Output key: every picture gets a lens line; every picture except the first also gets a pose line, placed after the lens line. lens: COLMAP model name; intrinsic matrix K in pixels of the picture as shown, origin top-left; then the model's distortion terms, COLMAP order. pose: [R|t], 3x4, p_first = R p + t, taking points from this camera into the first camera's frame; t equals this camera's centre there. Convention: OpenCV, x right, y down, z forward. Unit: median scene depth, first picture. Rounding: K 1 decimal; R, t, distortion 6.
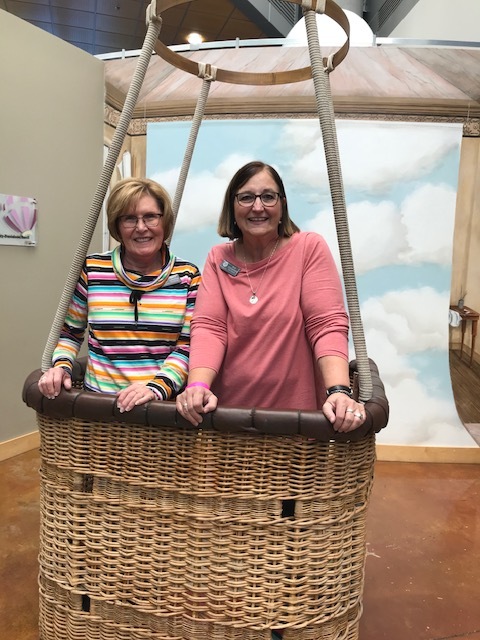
lens RADIAL K [[523.1, 0, 239.4], [0, 523.1, 321.2], [0, 0, 1]] dist [0.001543, 0.010613]
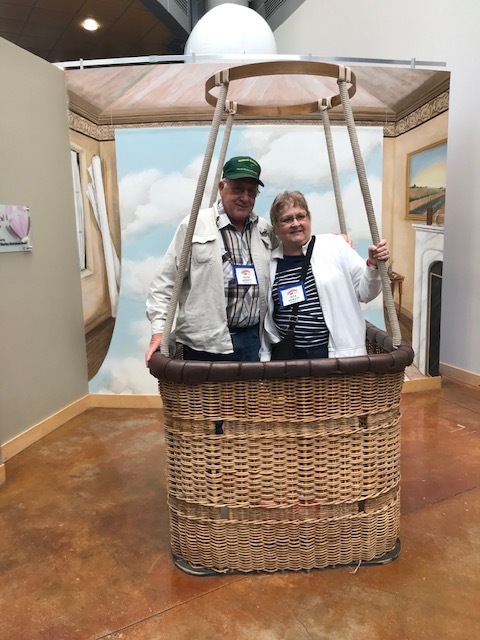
lens RADIAL K [[523.1, 0, 240.0], [0, 523.1, 319.7], [0, 0, 1]] dist [0.001543, 0.010613]
pose [[0.969978, -0.104592, 0.219553, -0.524850], [0.094505, 0.993949, 0.055980, -0.048019], [-0.224079, -0.033550, 0.973993, -0.362191]]
